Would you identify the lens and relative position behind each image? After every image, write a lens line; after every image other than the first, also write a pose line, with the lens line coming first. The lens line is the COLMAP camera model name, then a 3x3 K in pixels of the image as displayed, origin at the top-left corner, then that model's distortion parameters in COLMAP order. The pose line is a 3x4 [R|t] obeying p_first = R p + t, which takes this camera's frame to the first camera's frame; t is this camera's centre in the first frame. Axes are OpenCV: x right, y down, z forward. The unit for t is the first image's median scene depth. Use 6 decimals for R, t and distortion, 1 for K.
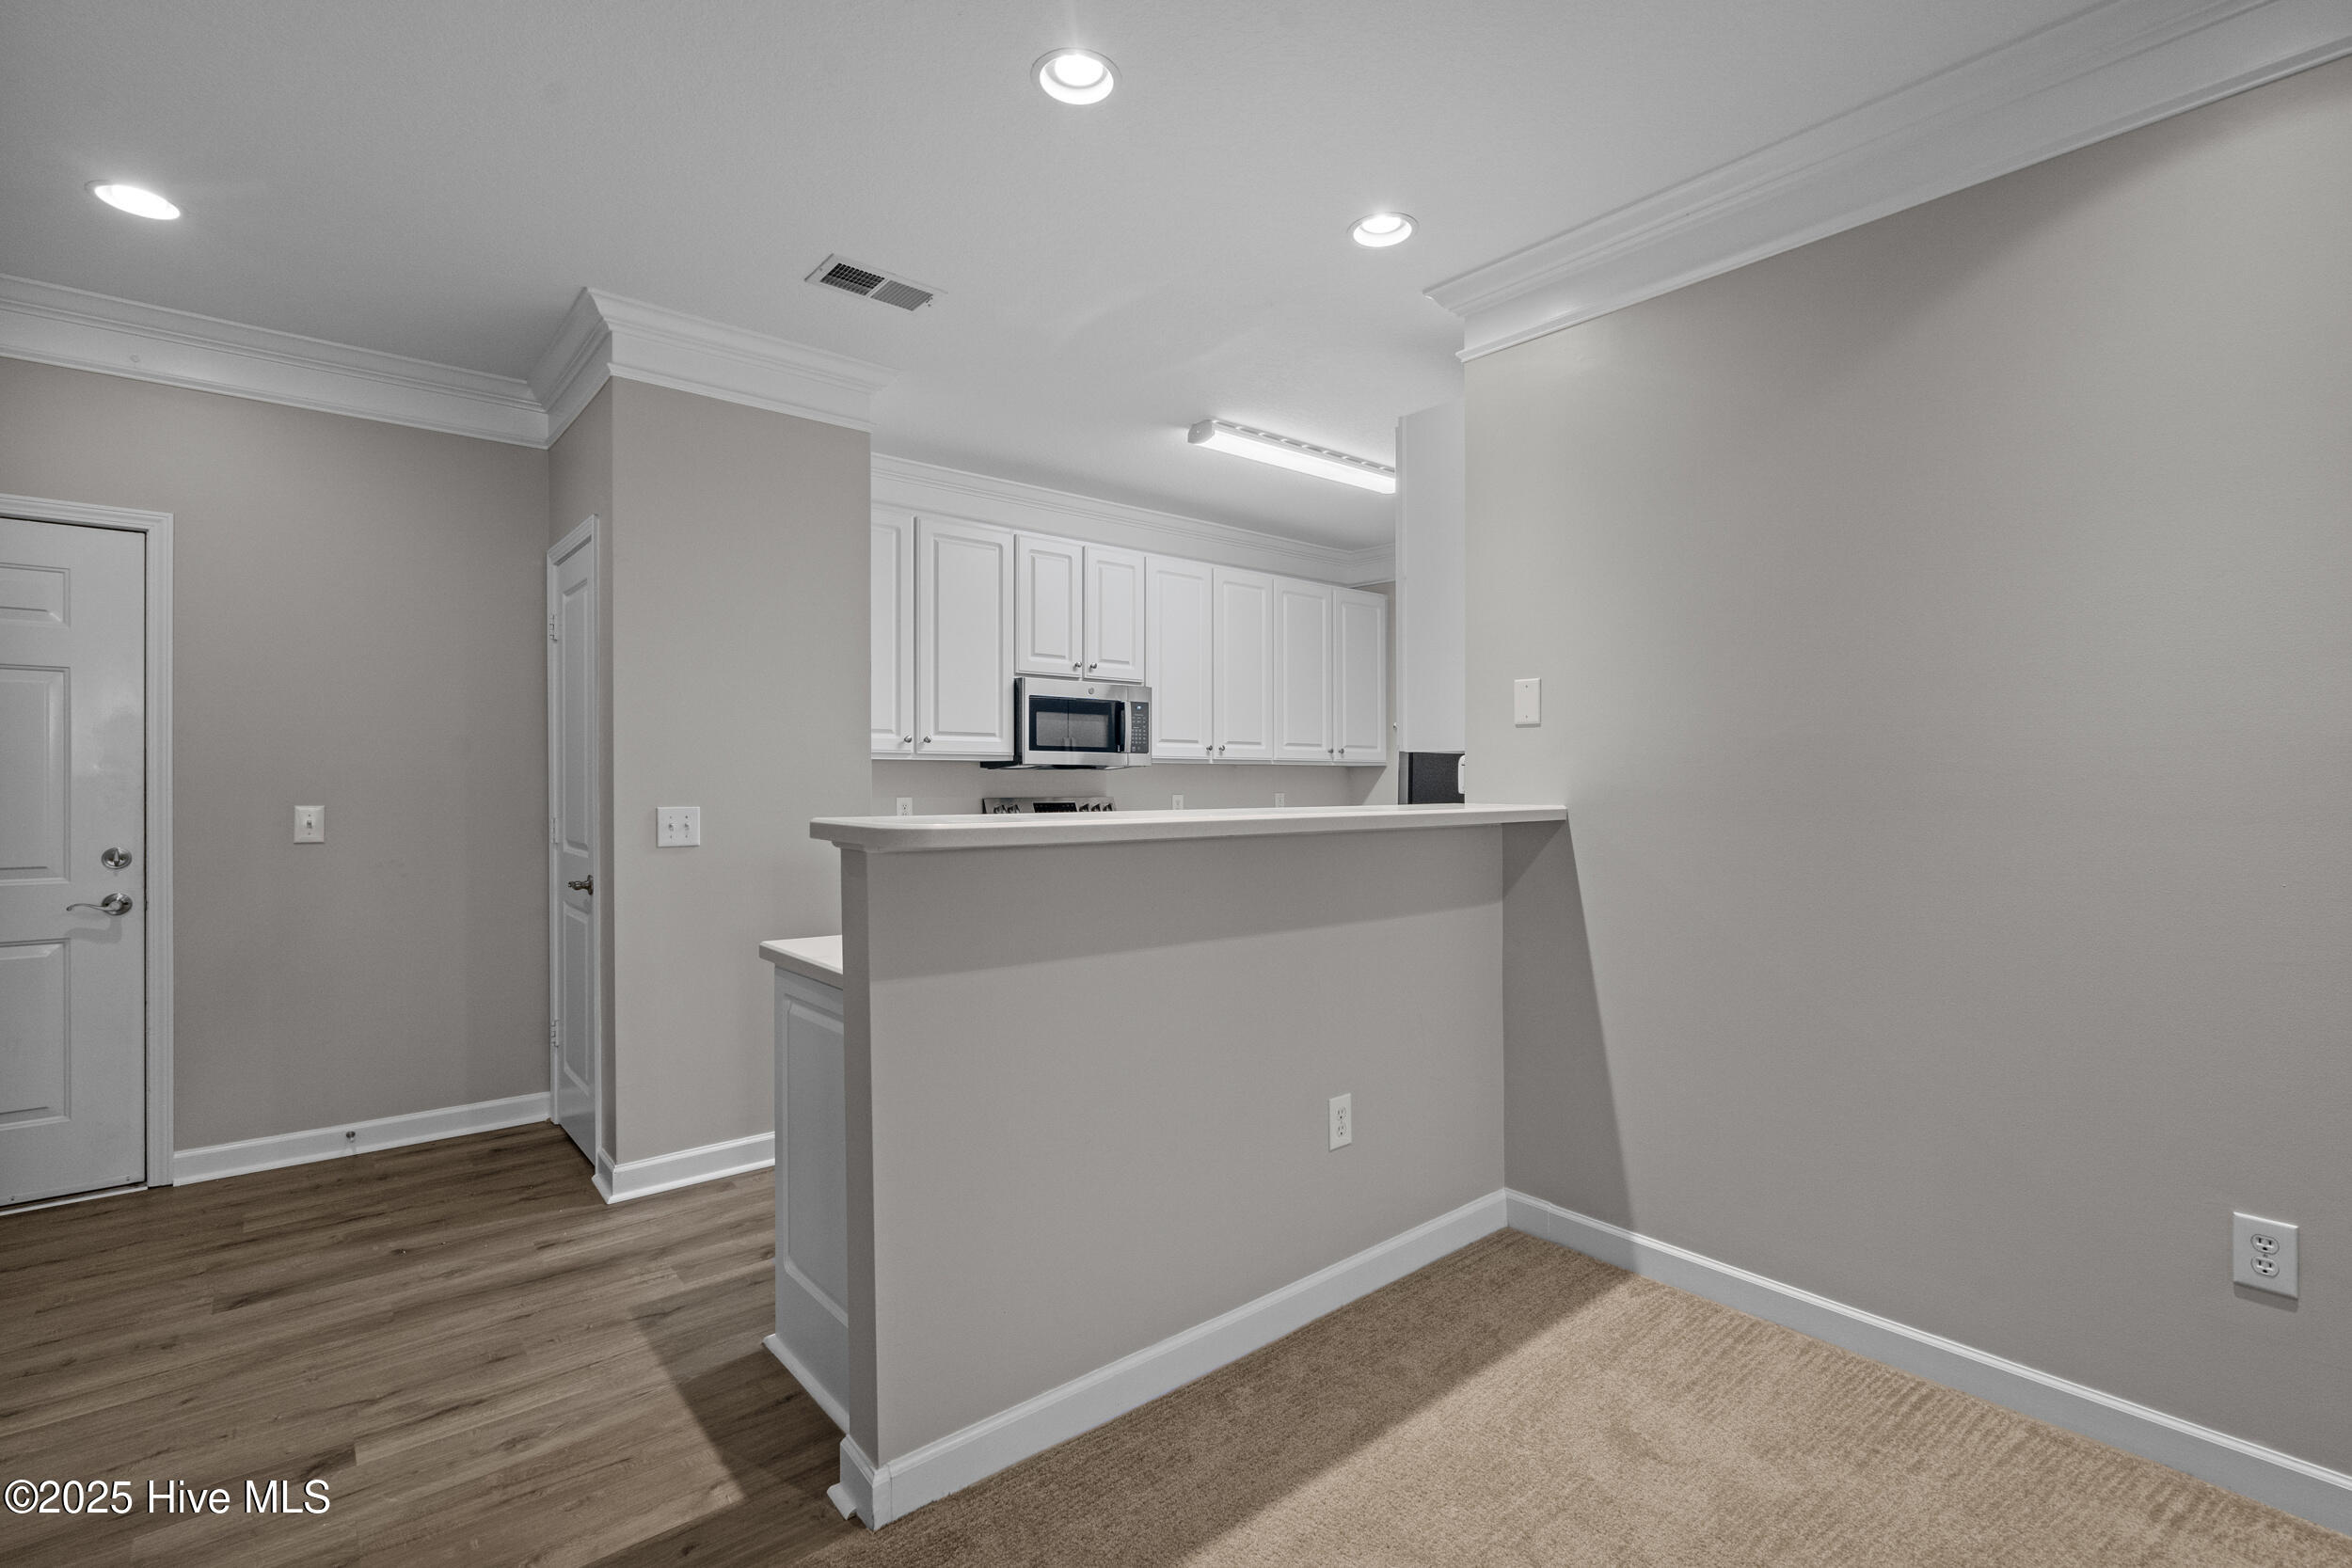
lens RADIAL K [[1078.3, 0, 1183.0], [0, 1078.3, 794.2], [0, 0, 1]] dist [-0.000254, -0.000060]
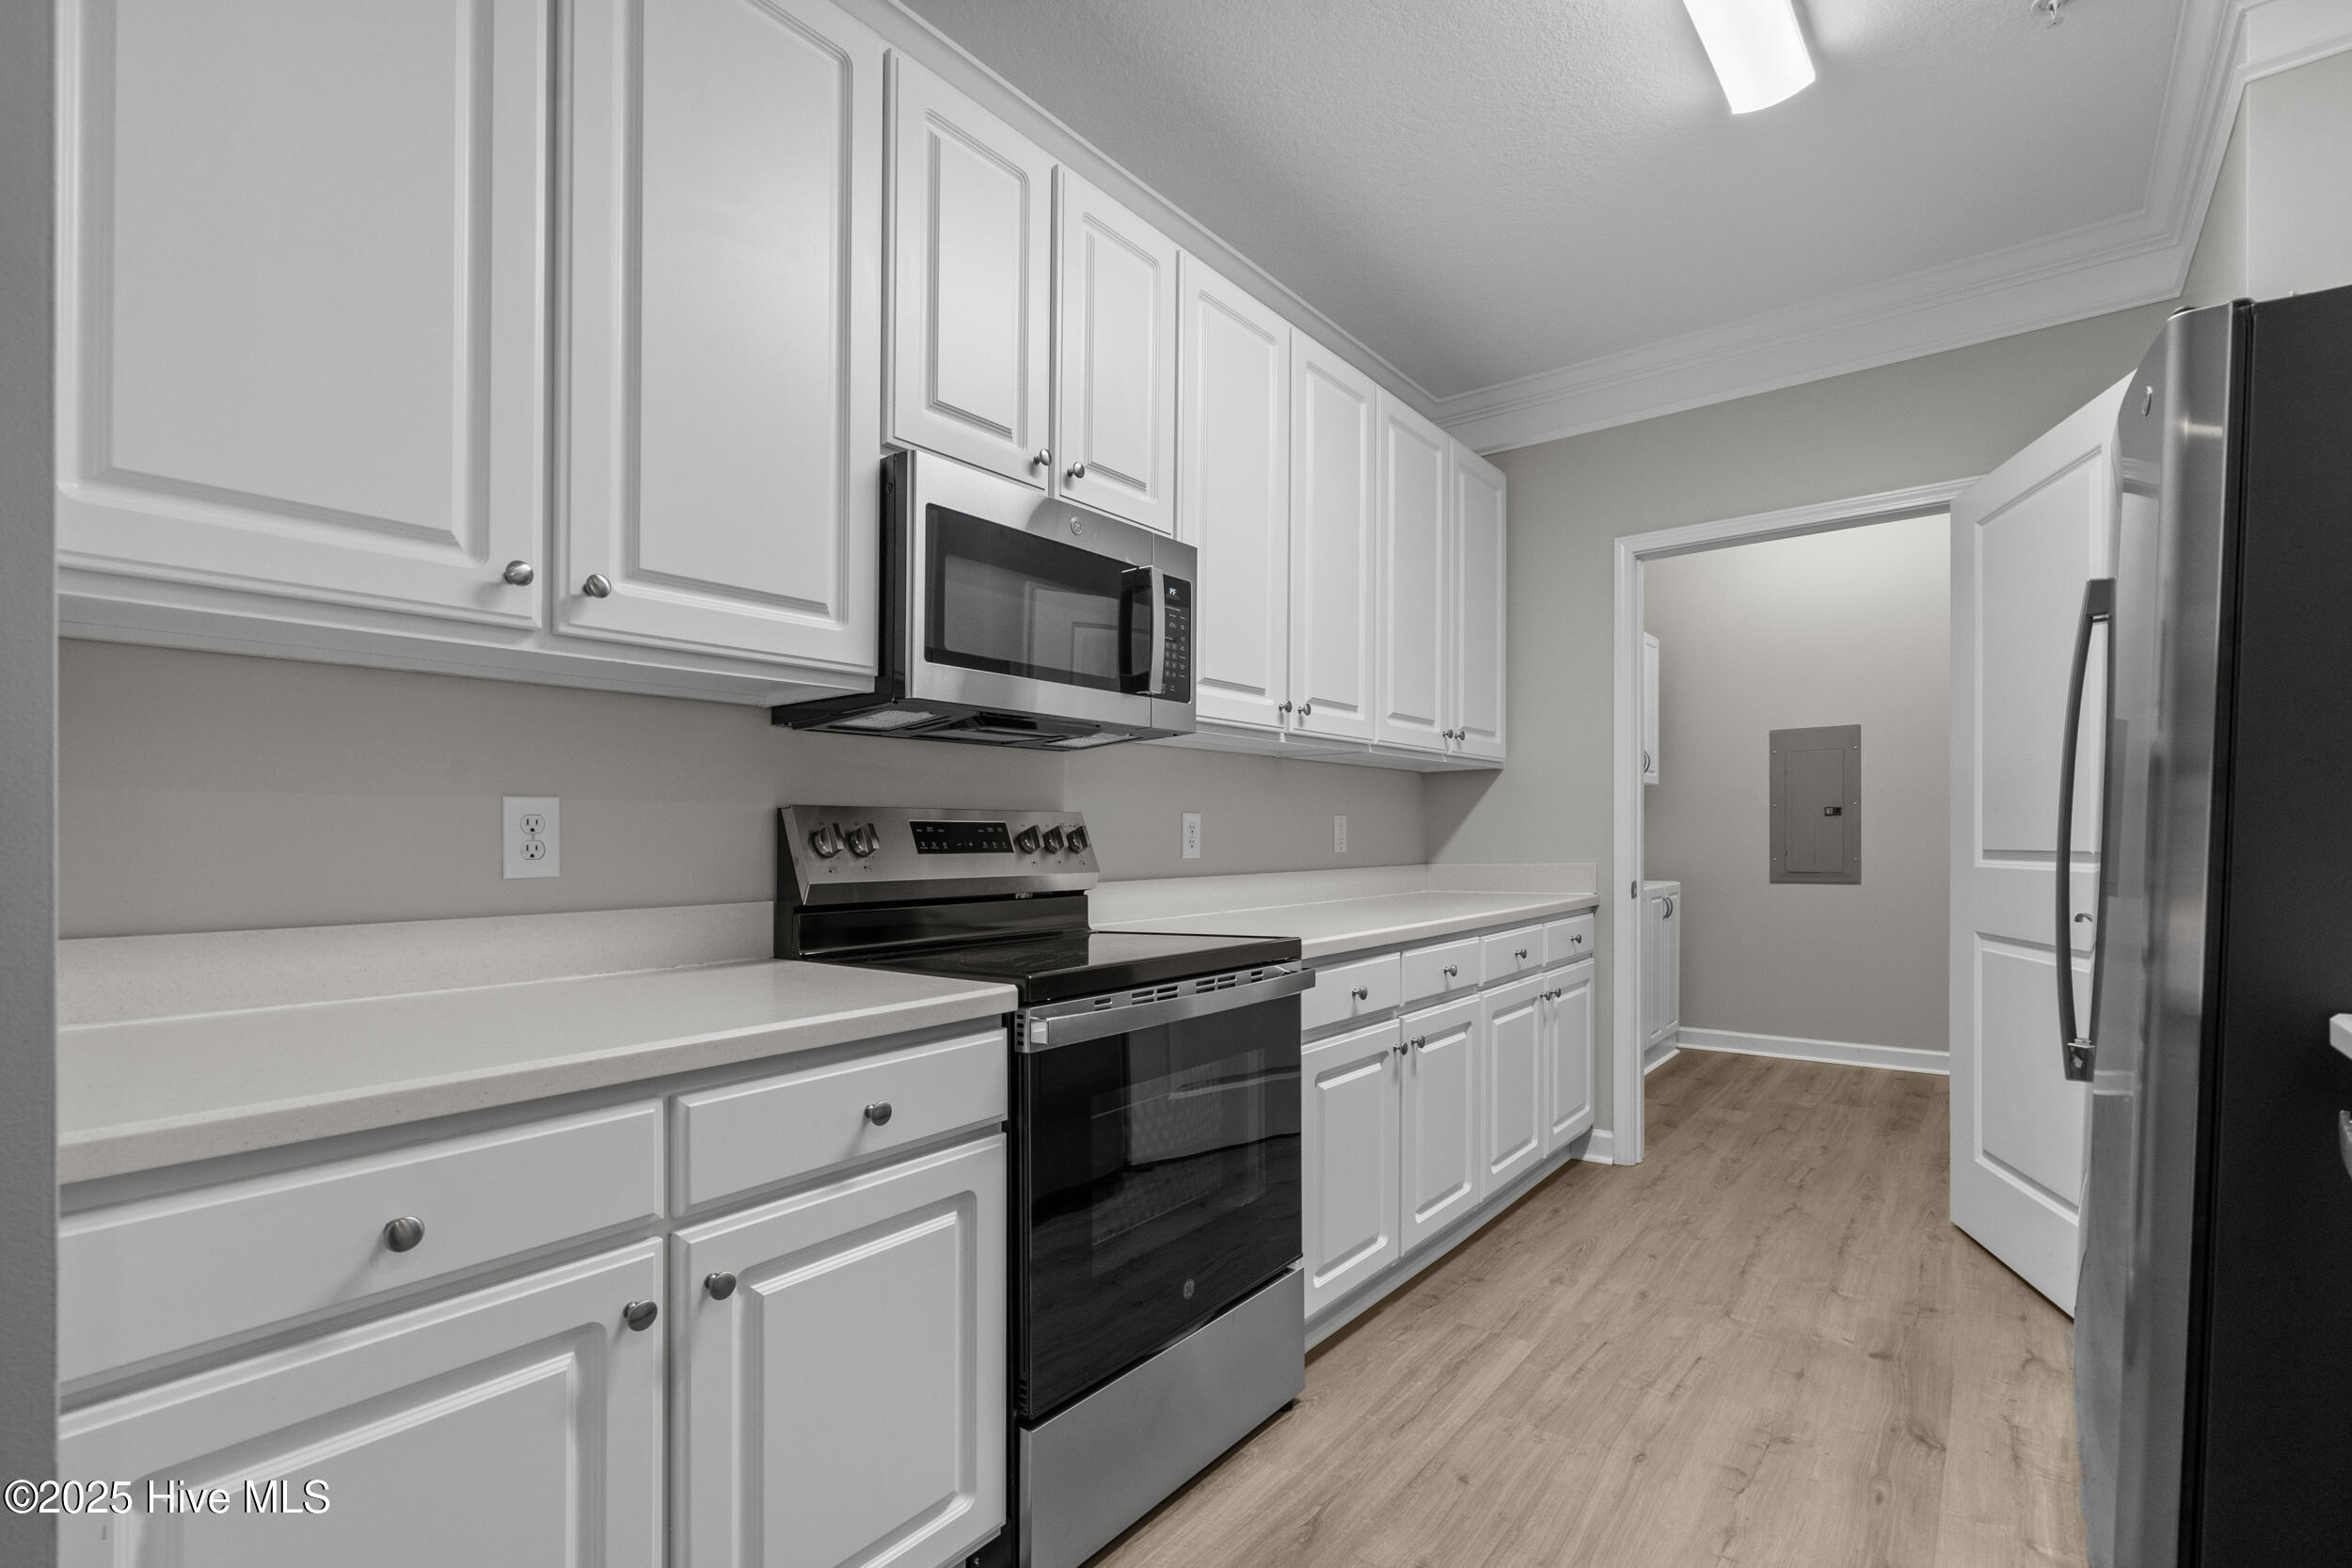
lens RADIAL K [[1078.3, 0, 1183.0], [0, 1078.3, 794.2], [0, 0, 1]] dist [-0.000254, -0.000060]
pose [[0.979047, 0.002067, 0.203623, -0.131893], [0.008628, 0.998629, -0.051622, 0.021522], [-0.203451, 0.052297, 0.977687, 0.643753]]
